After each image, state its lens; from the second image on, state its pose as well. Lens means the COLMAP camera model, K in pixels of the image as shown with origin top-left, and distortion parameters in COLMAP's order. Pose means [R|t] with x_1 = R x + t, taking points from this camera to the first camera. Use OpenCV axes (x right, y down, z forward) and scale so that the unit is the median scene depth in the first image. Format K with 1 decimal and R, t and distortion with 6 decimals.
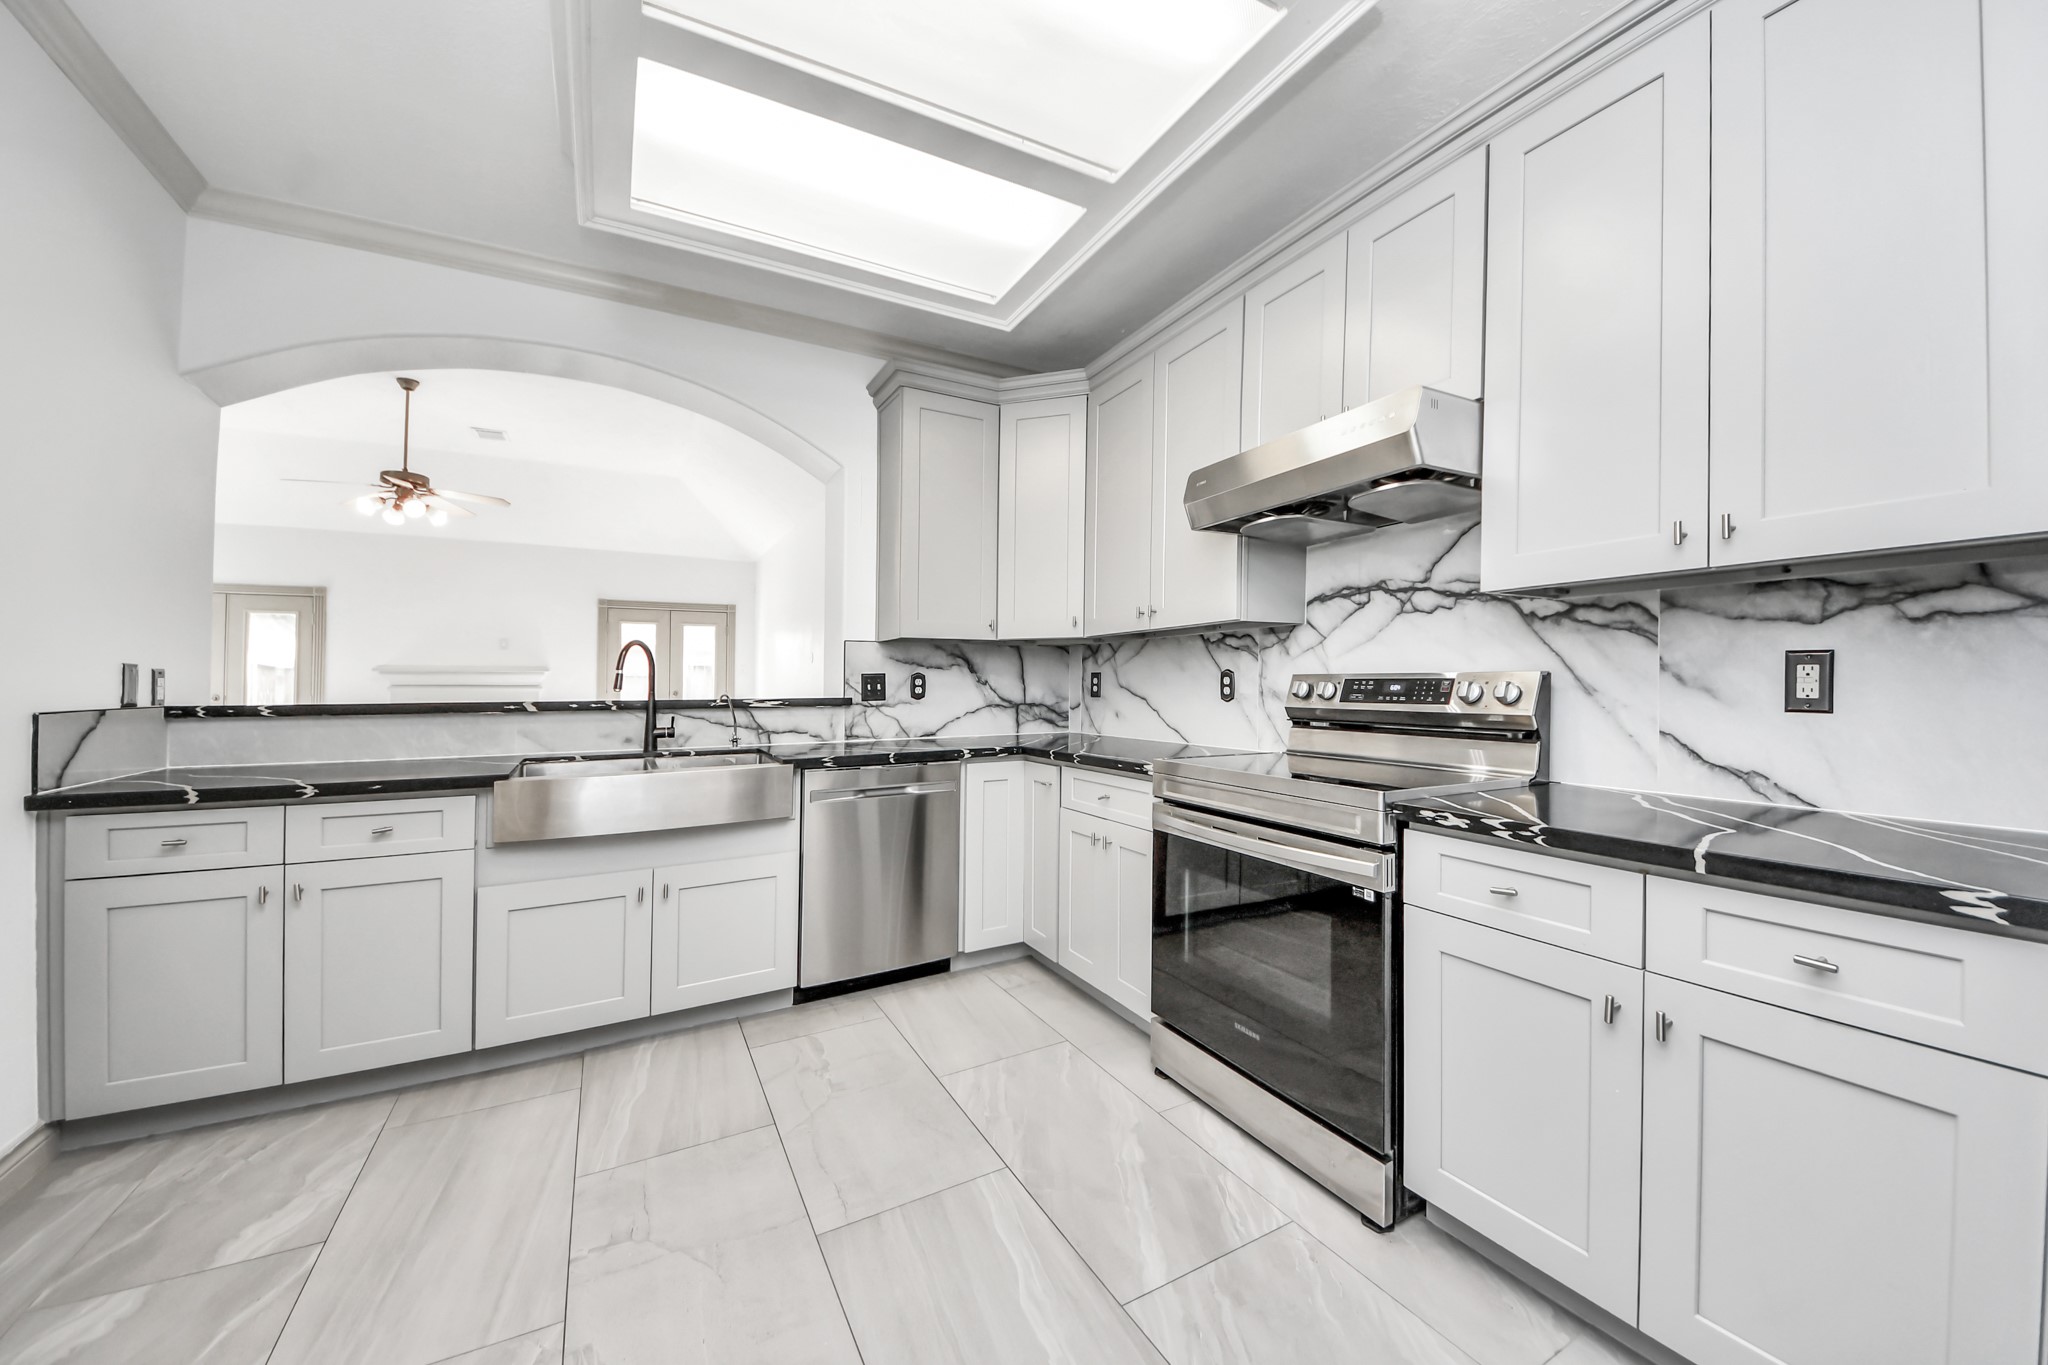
lens RADIAL K [[732.7, 0, 1019.4], [0, 732.7, 675.7], [0, 0, 1]] dist [0.016667, -0.010515]
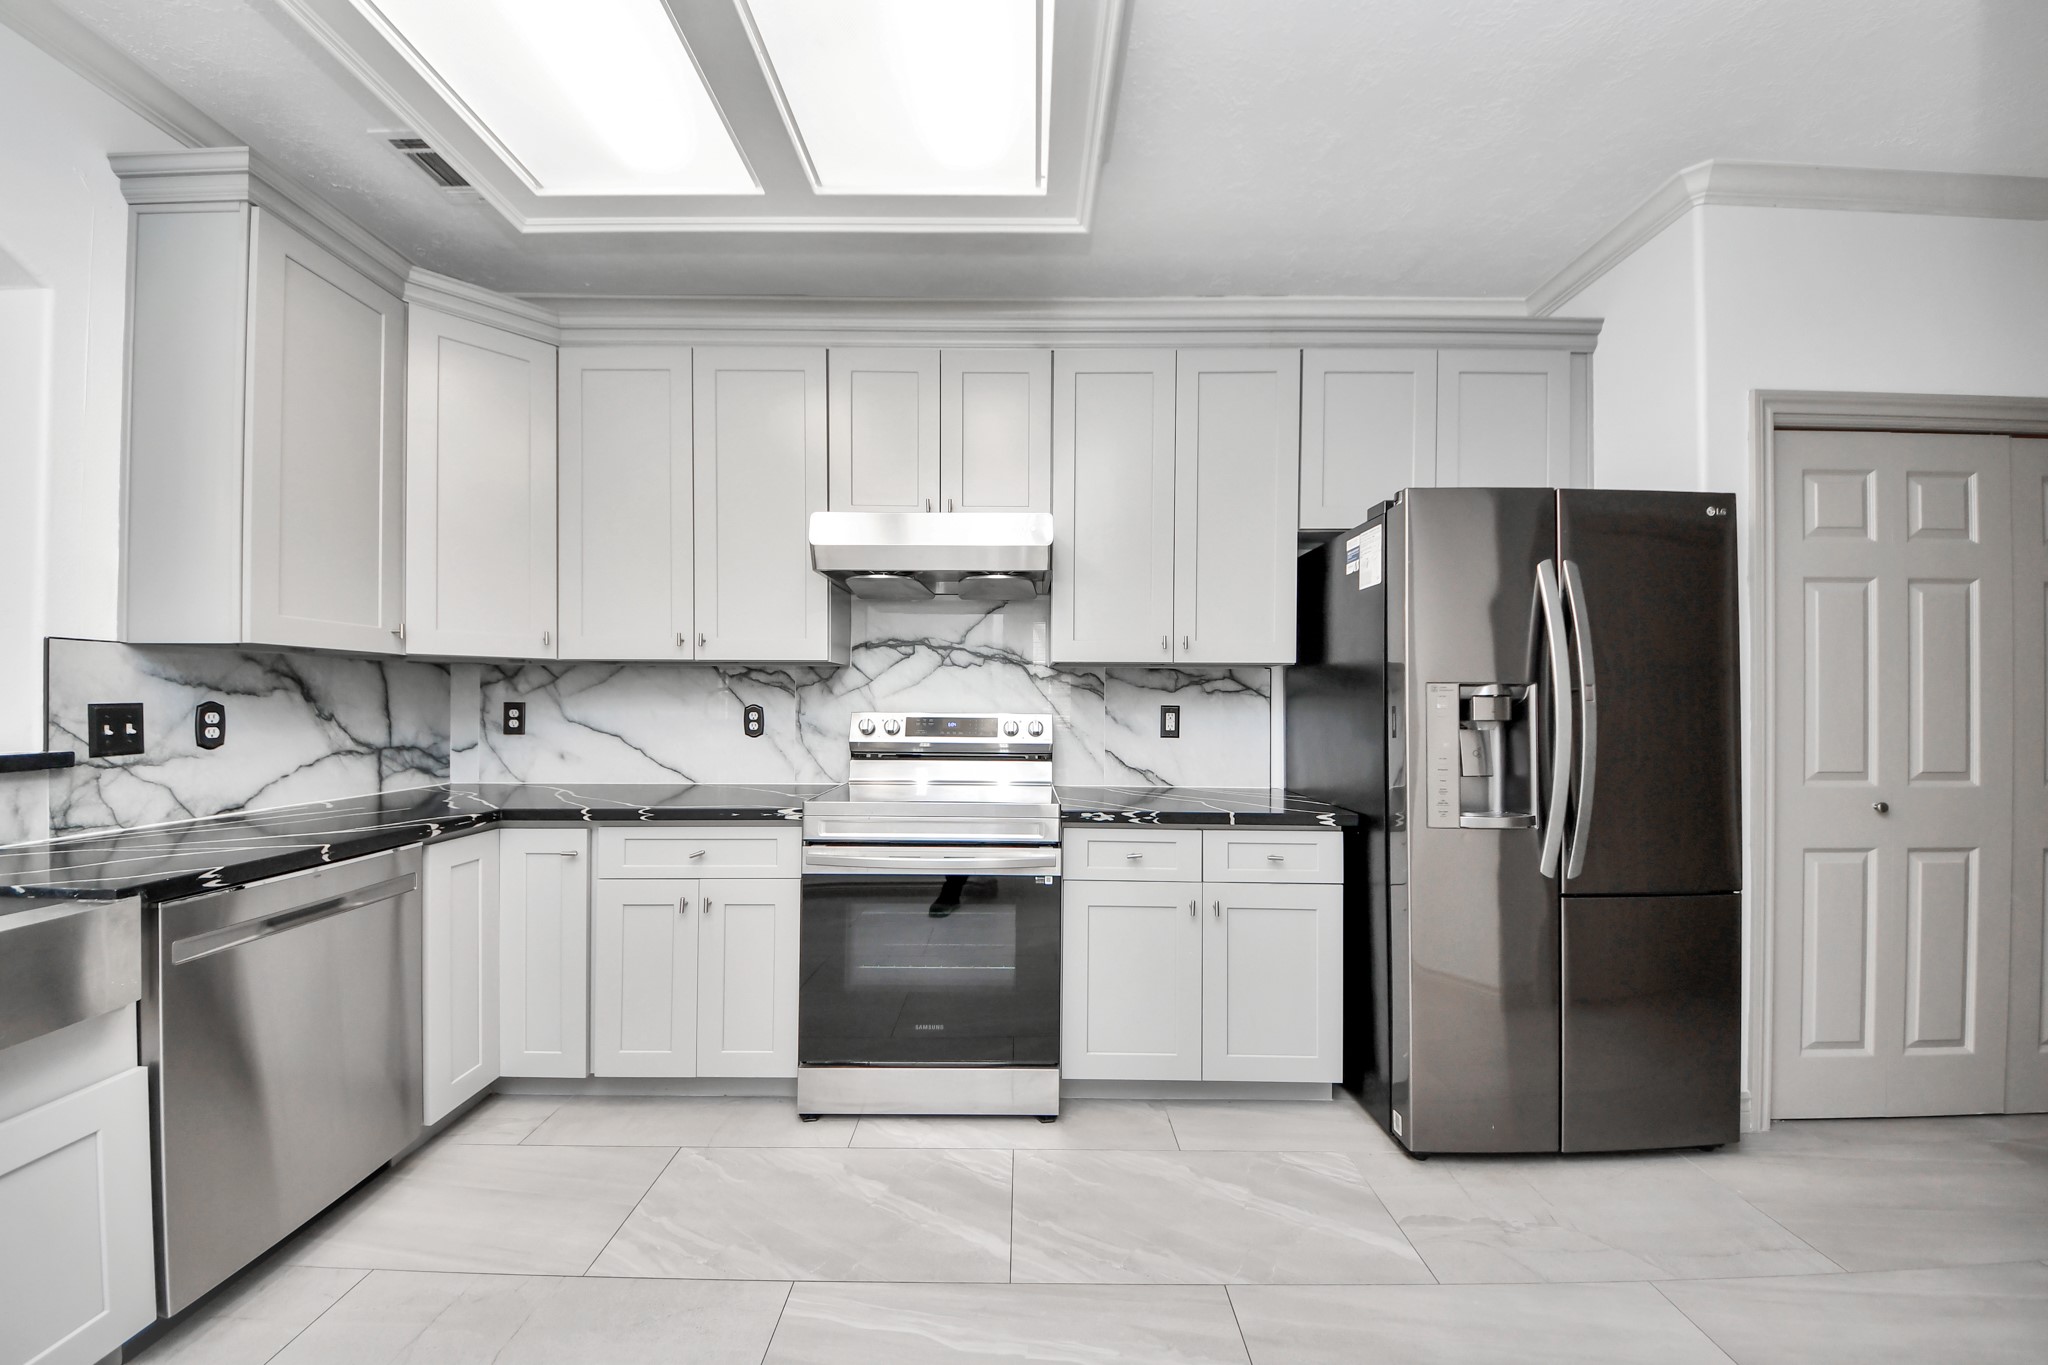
lens RADIAL K [[732.7, 0, 1018.0], [0, 732.7, 696.6], [0, 0, 1]] dist [0.016667, -0.010515]
pose [[0.477784, 0.015097, 0.878348, -0.563600], [-0.018831, 0.999799, -0.006941, -0.026413], [-0.878276, -0.013224, 0.477972, 0.296984]]
